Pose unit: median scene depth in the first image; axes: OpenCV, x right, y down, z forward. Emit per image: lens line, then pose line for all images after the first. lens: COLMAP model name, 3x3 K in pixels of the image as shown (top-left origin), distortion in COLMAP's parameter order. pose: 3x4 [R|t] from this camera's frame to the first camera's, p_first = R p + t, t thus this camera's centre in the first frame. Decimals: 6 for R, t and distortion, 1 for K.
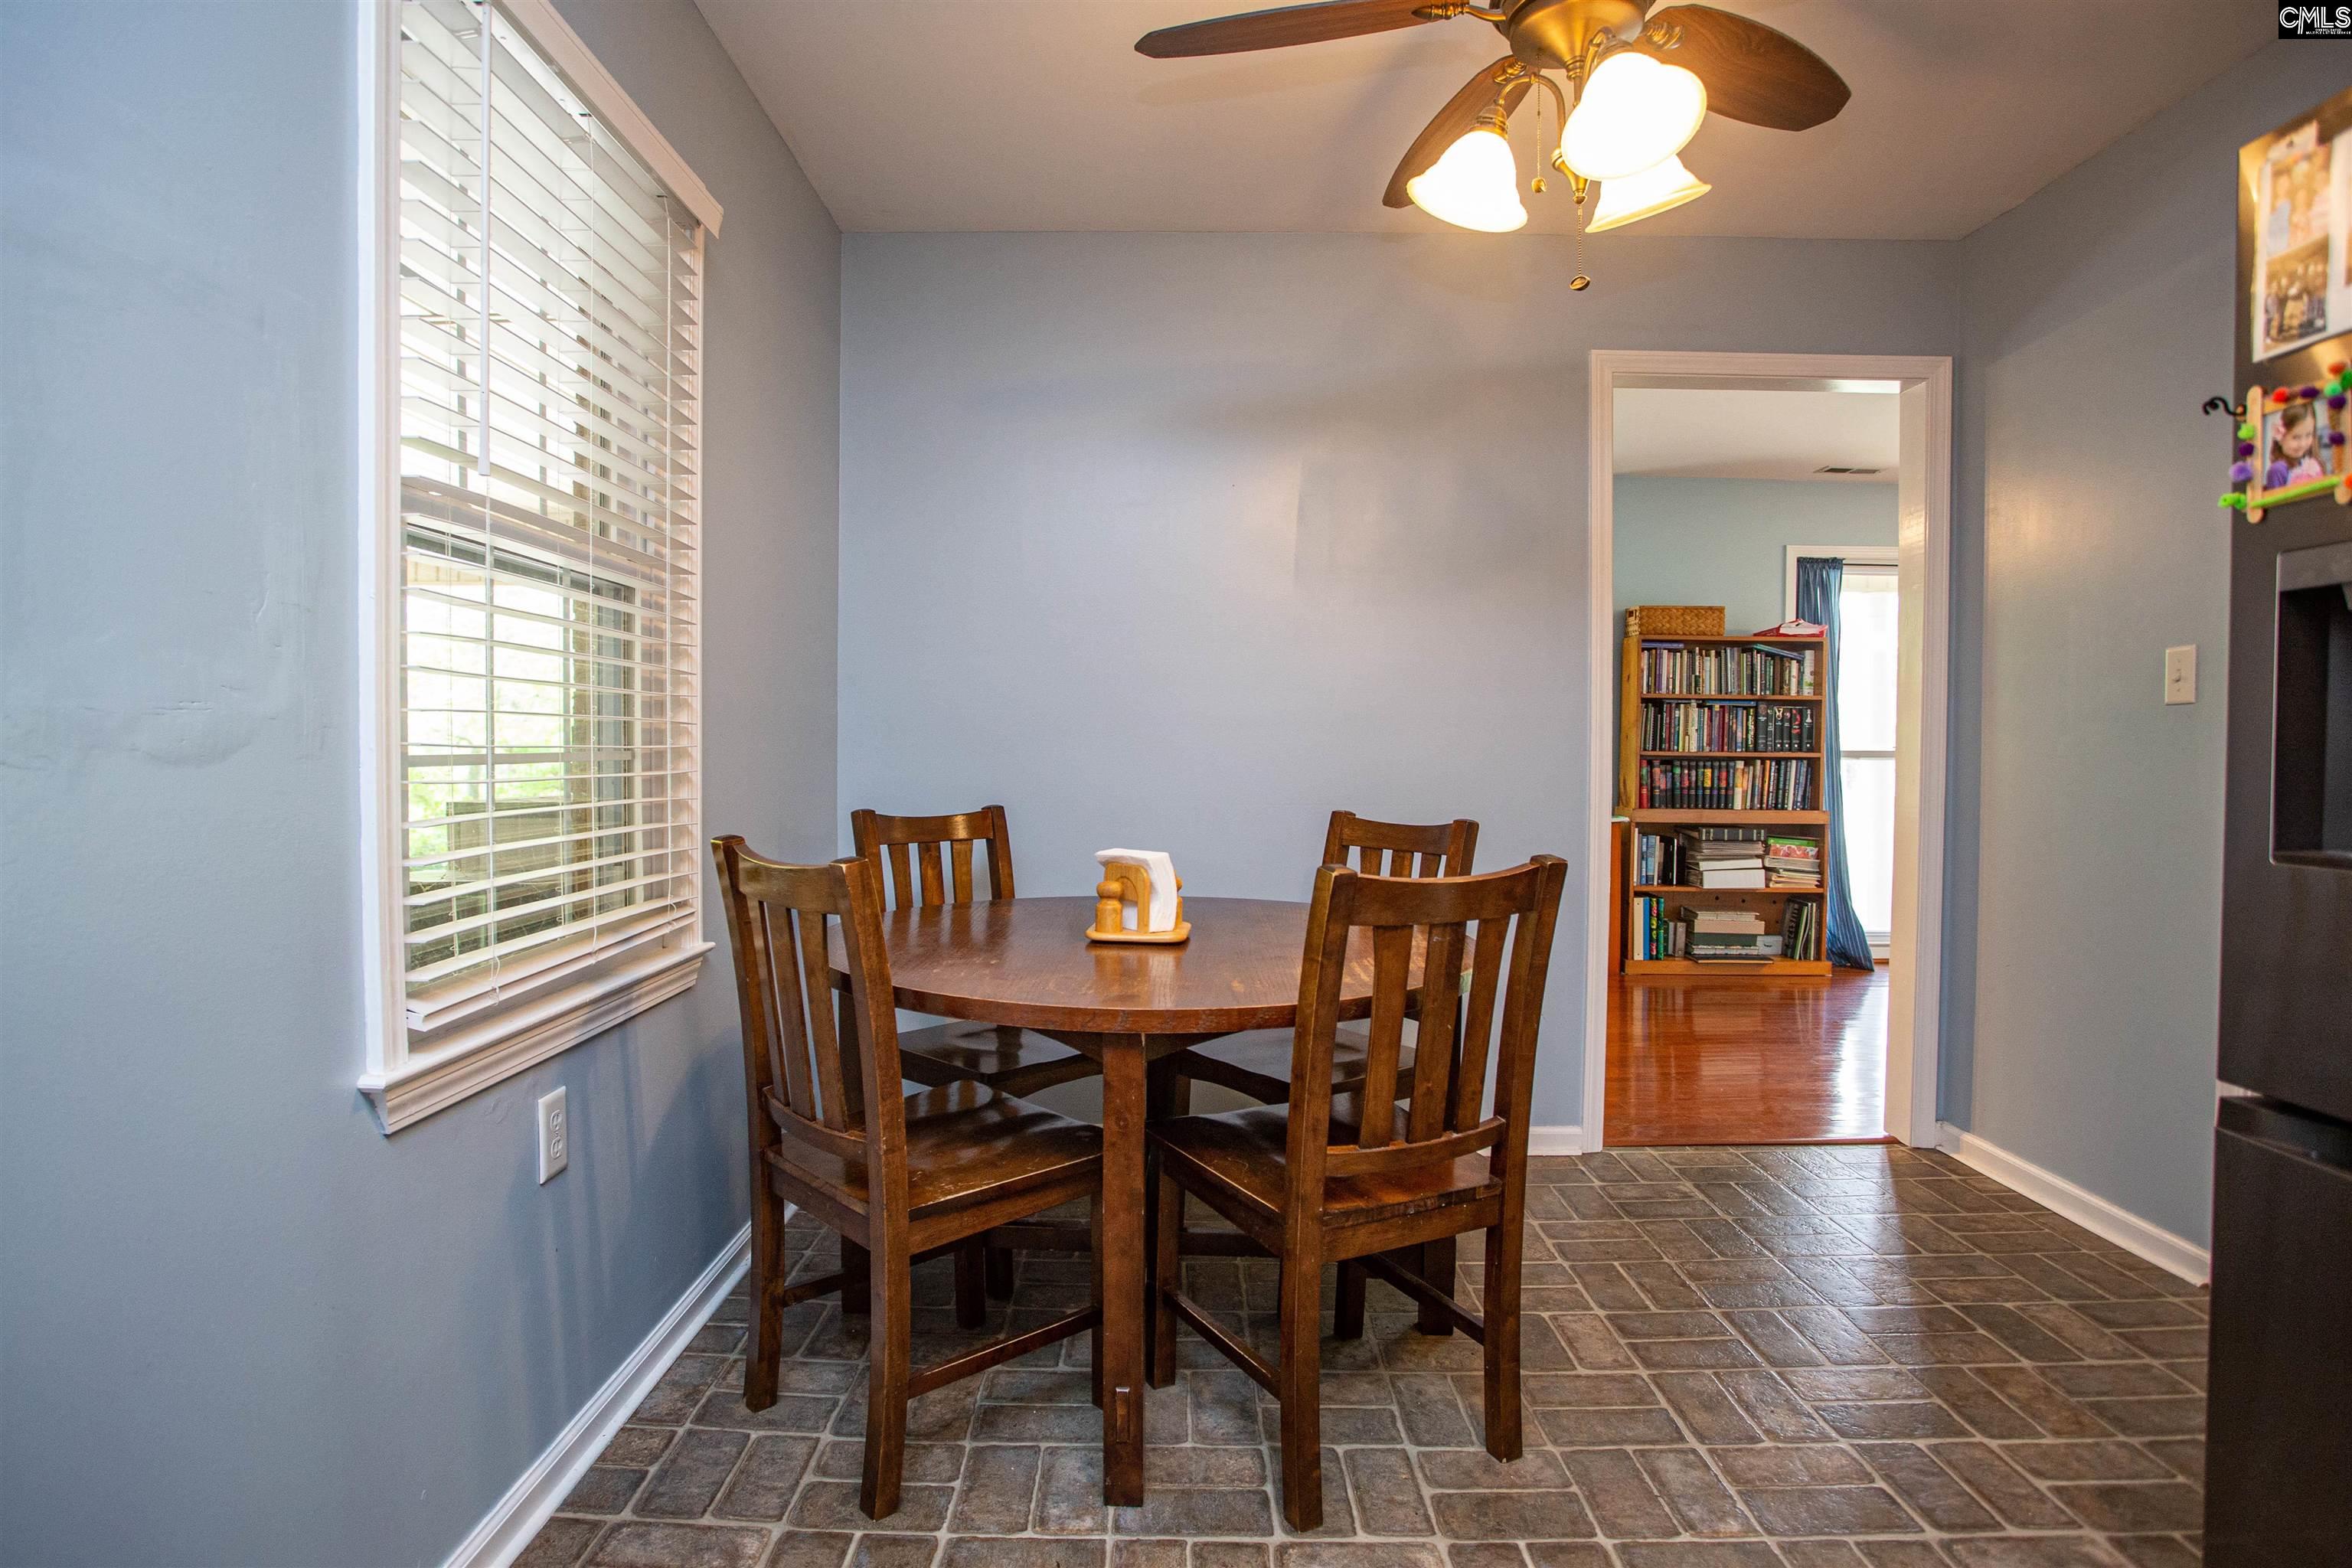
lens RADIAL K [[1236.2, 0, 1177.8], [0, 1236.2, 777.5], [0, 0, 1]] dist [-0.073537, 0.033632]
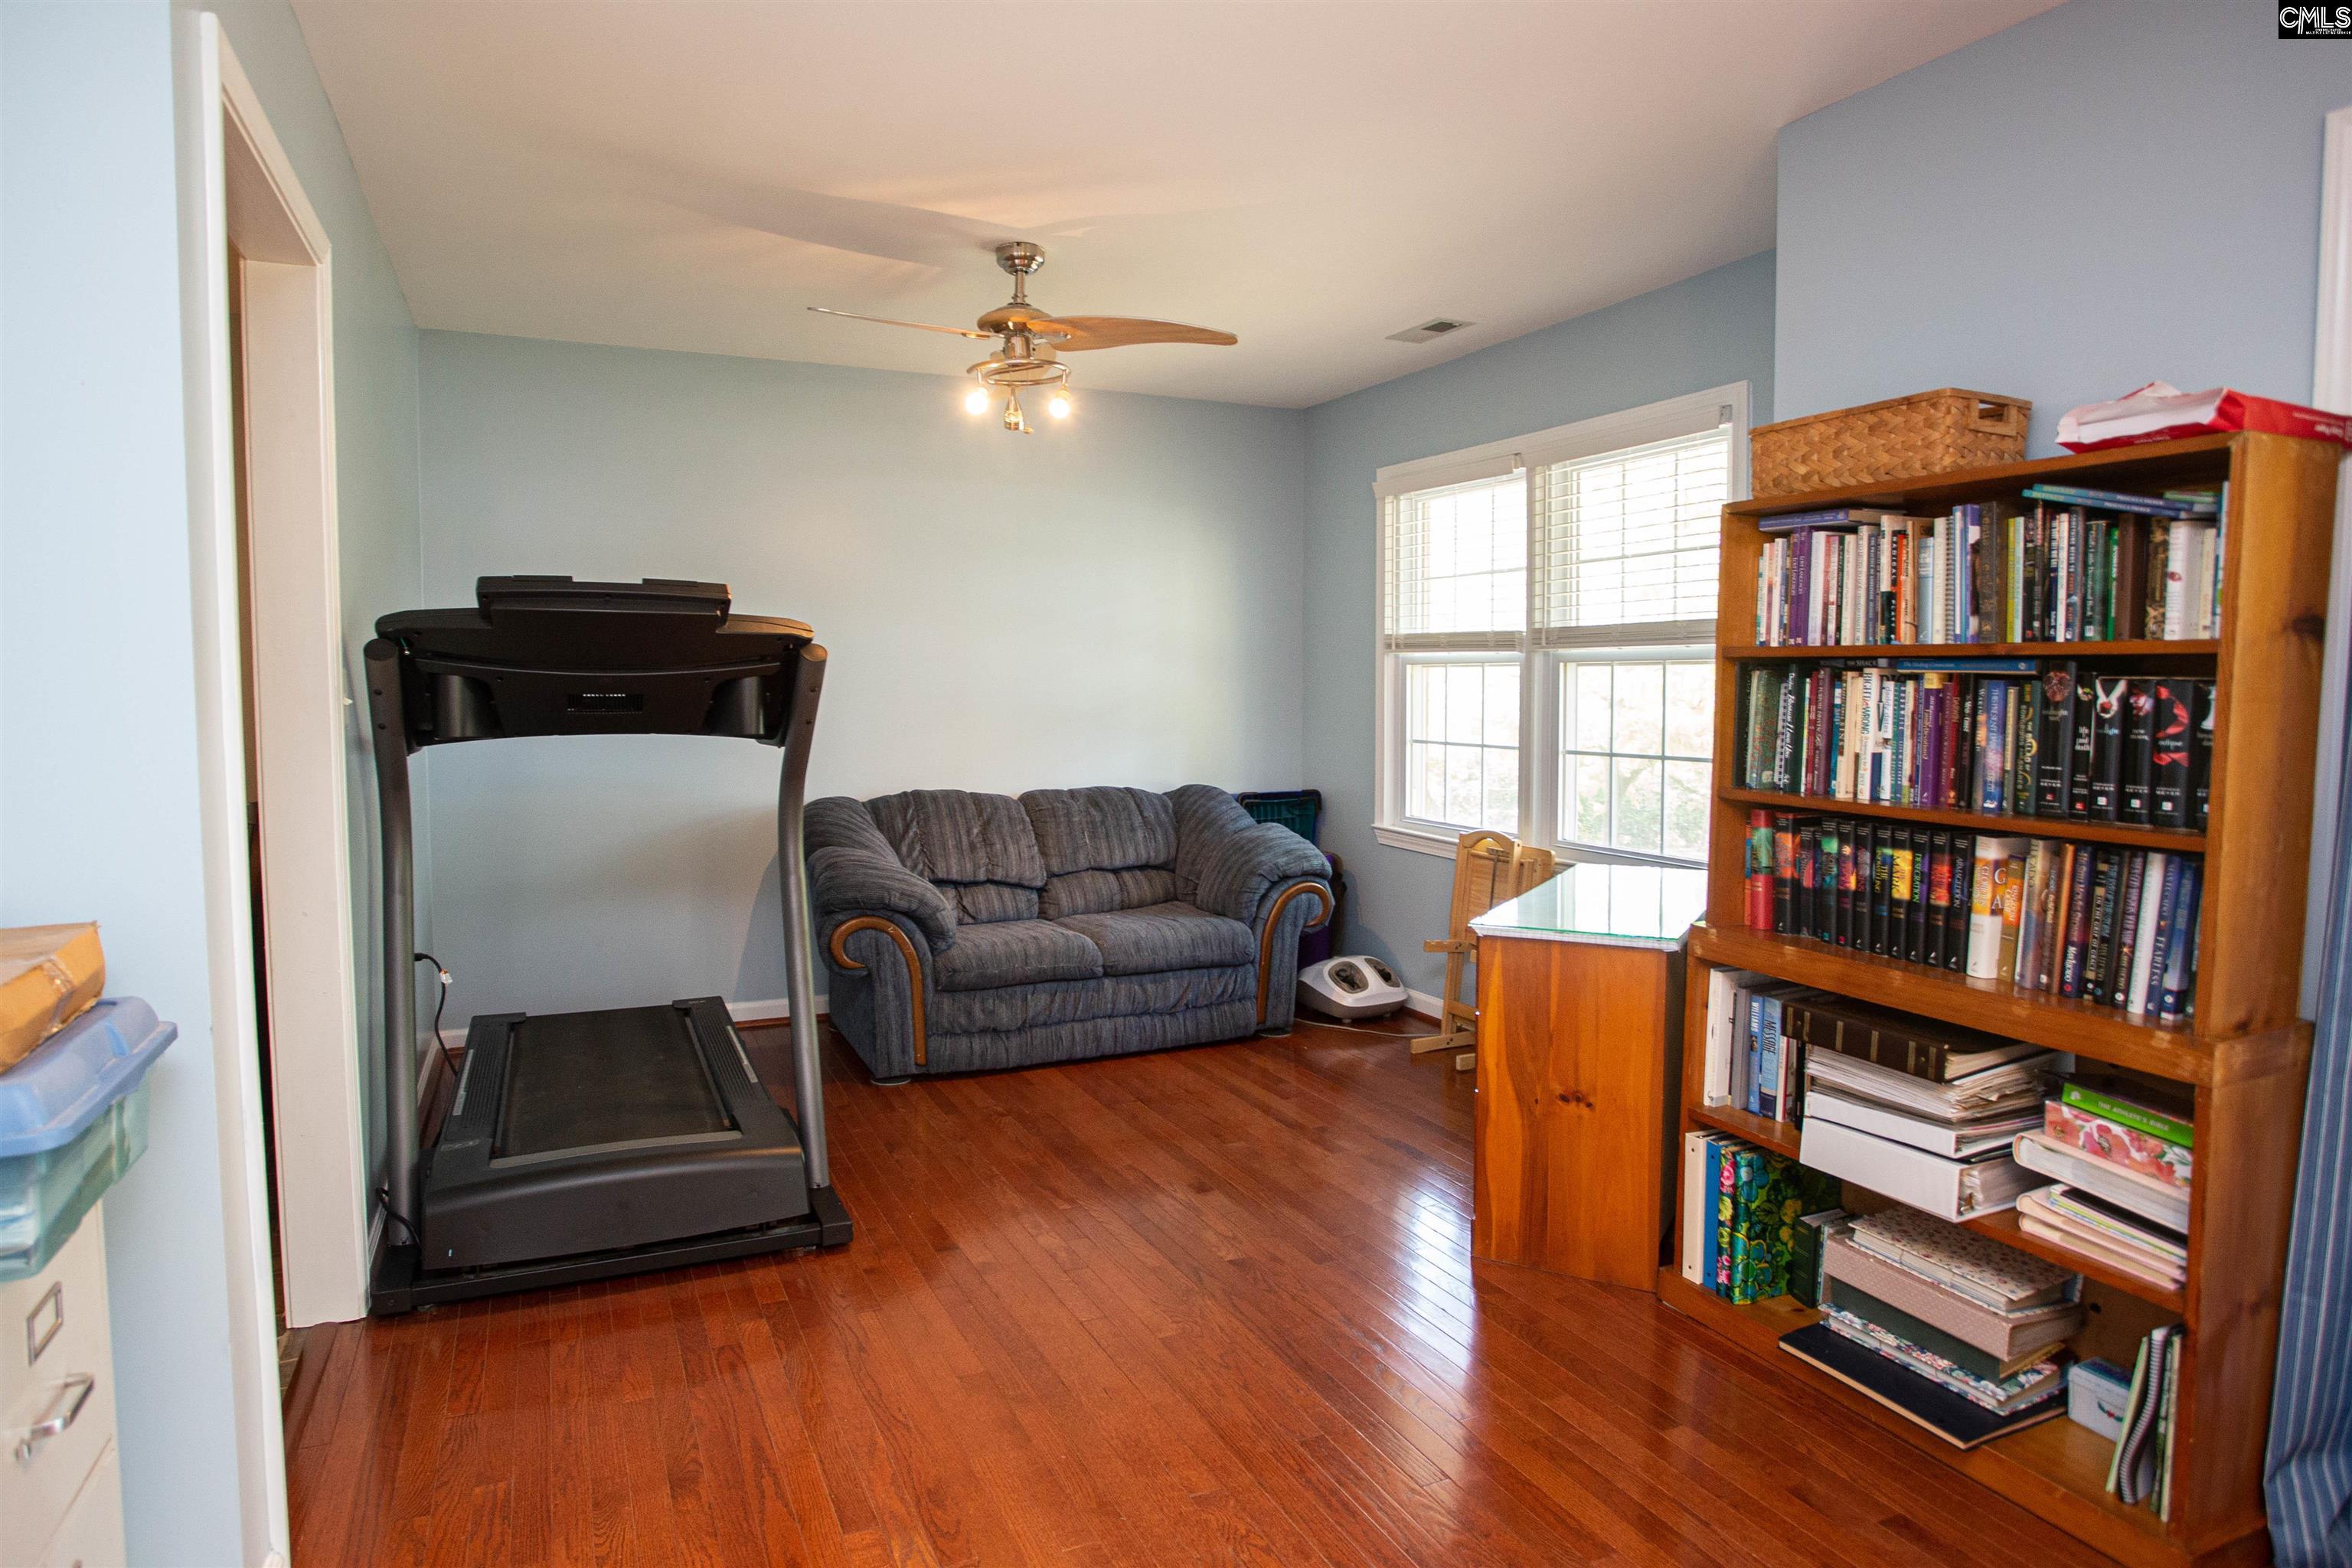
lens RADIAL K [[1380.9, 0, 1177.2], [0, 1380.9, 766.9], [0, 0, 1]] dist [-0.045634, 0.000976]
pose [[0.410189, 0.056456, -0.910251, 0.710603], [-0.025213, 0.998403, 0.050561, -0.046415], [0.911652, 0.002211, 0.410957, 0.638530]]
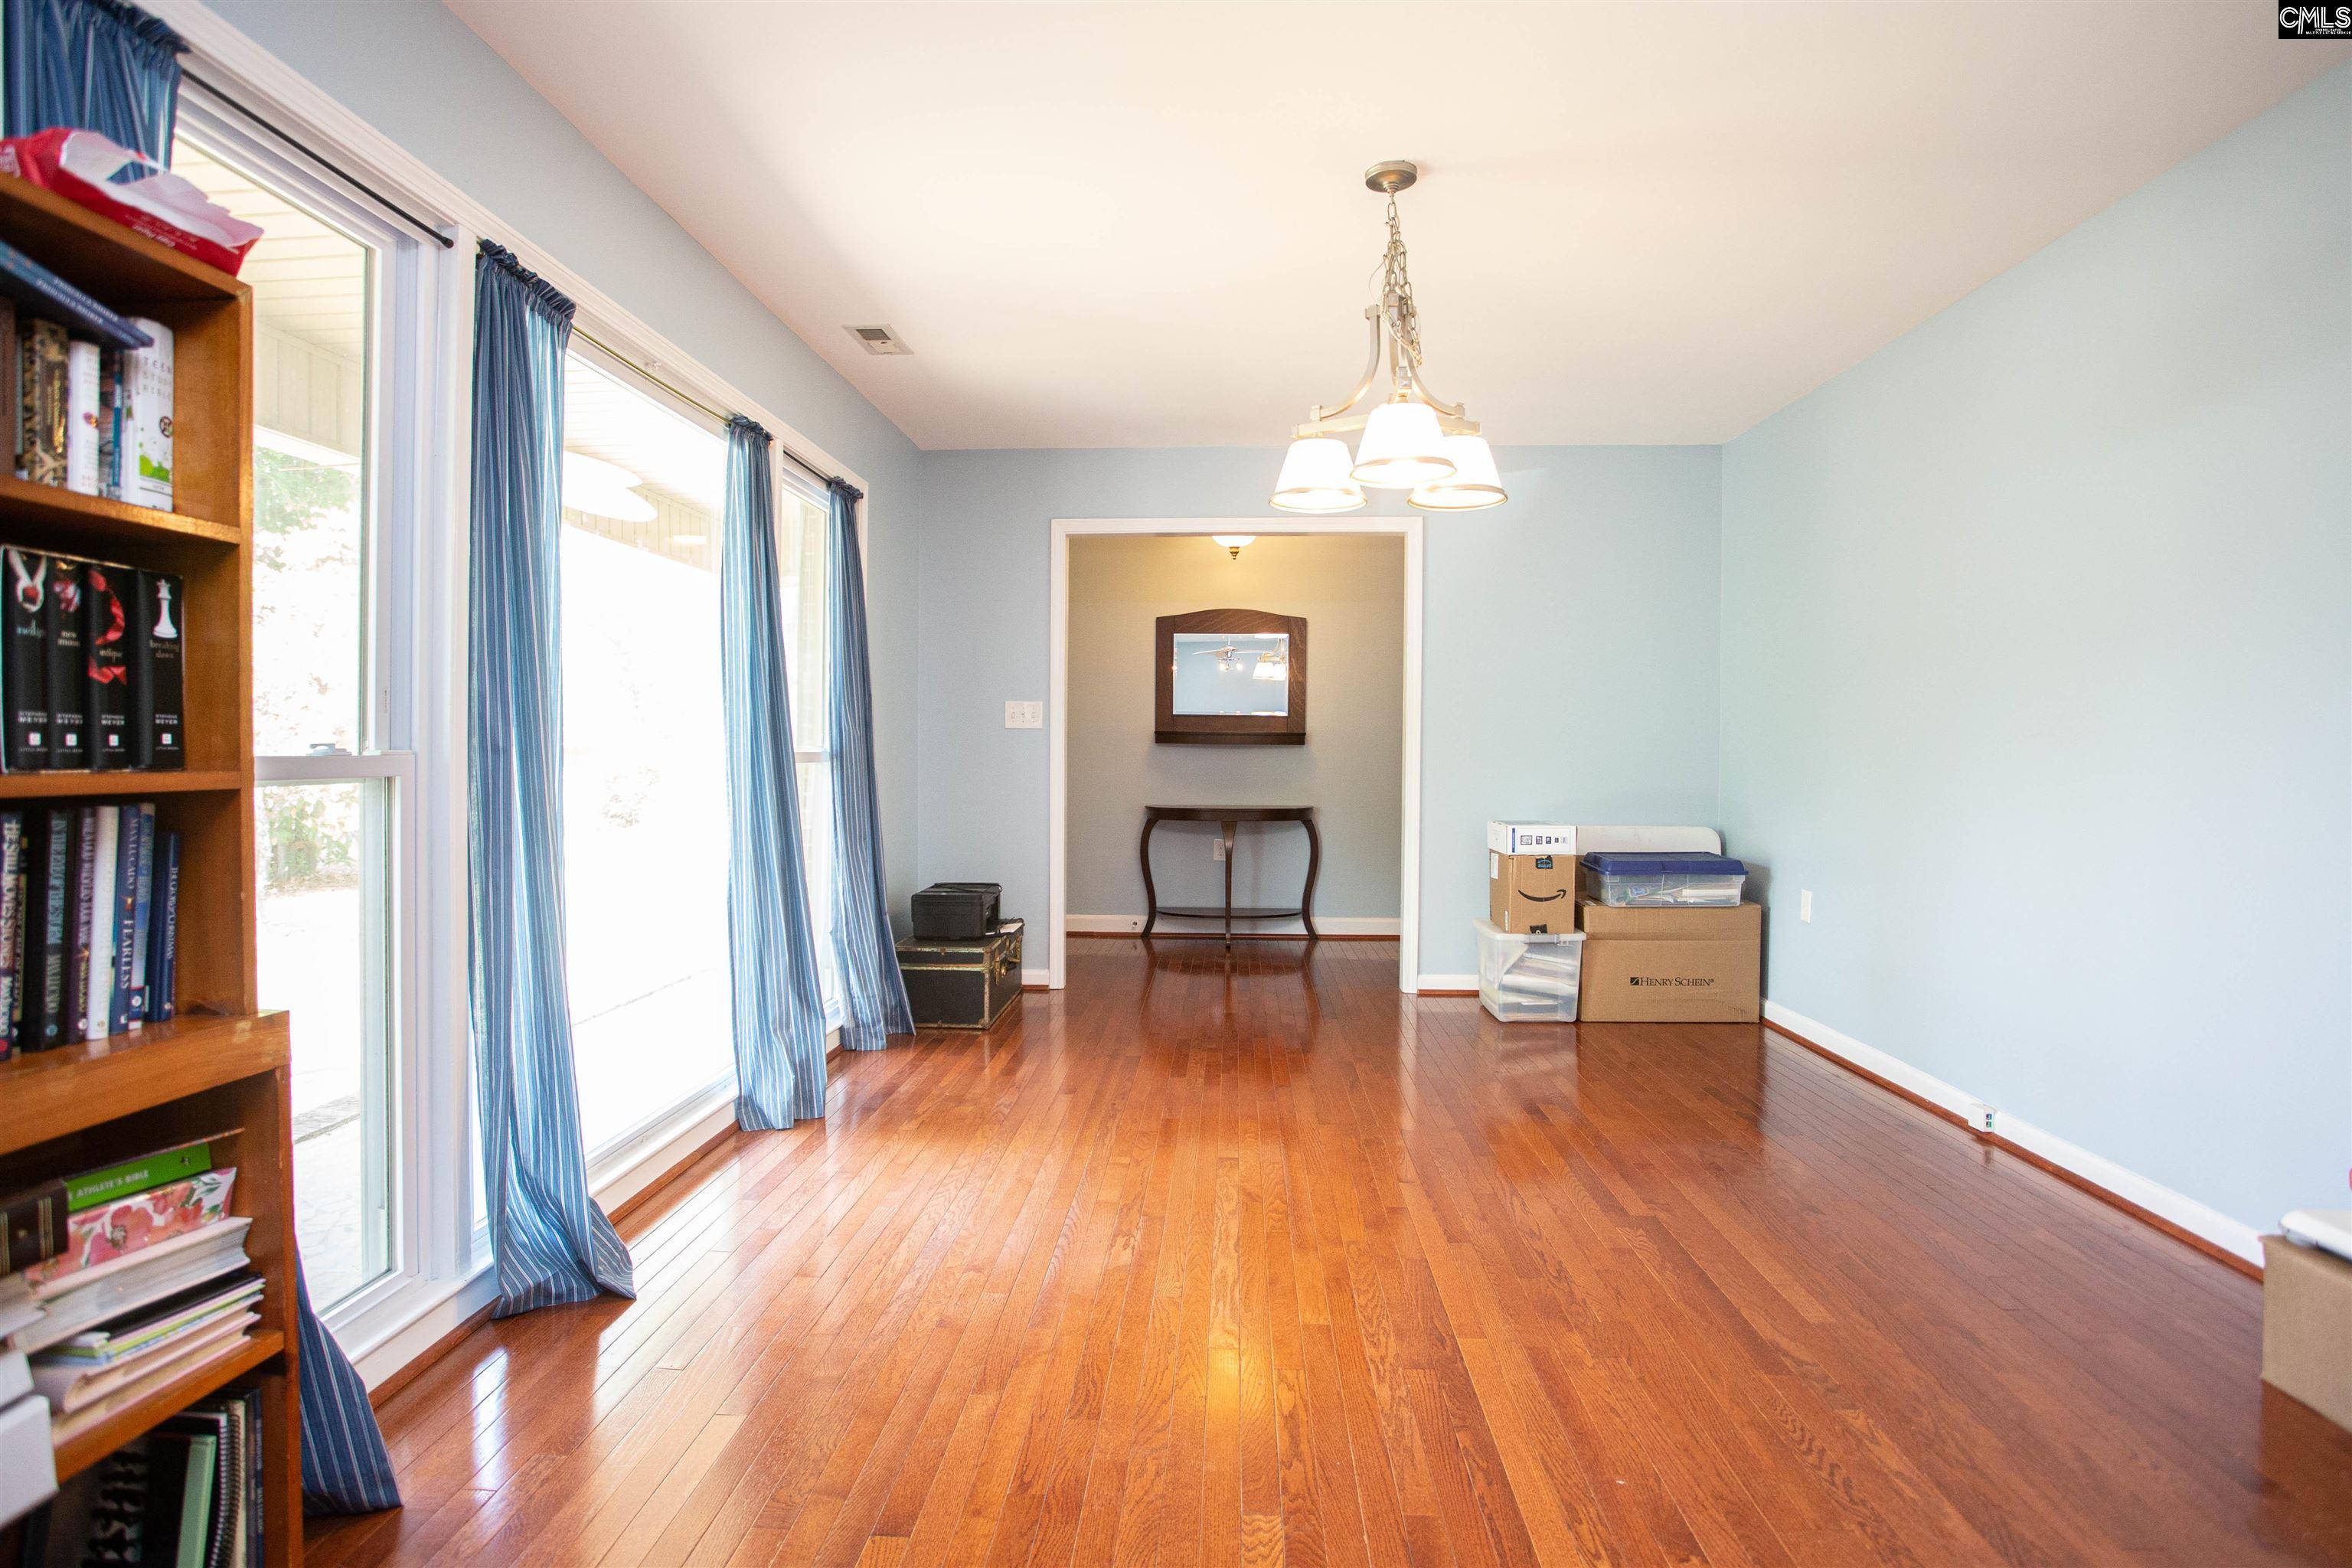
lens RADIAL K [[1234.2, 0, 1148.5], [0, 1234.2, 764.0], [0, 0, 1]] dist [-0.072568, 0.044308]
pose [[0.076759, -0.012156, 0.996976, 0.304607], [0.024078, 0.999657, 0.010335, -0.019254], [-0.996759, 0.023212, 0.077025, 0.798217]]
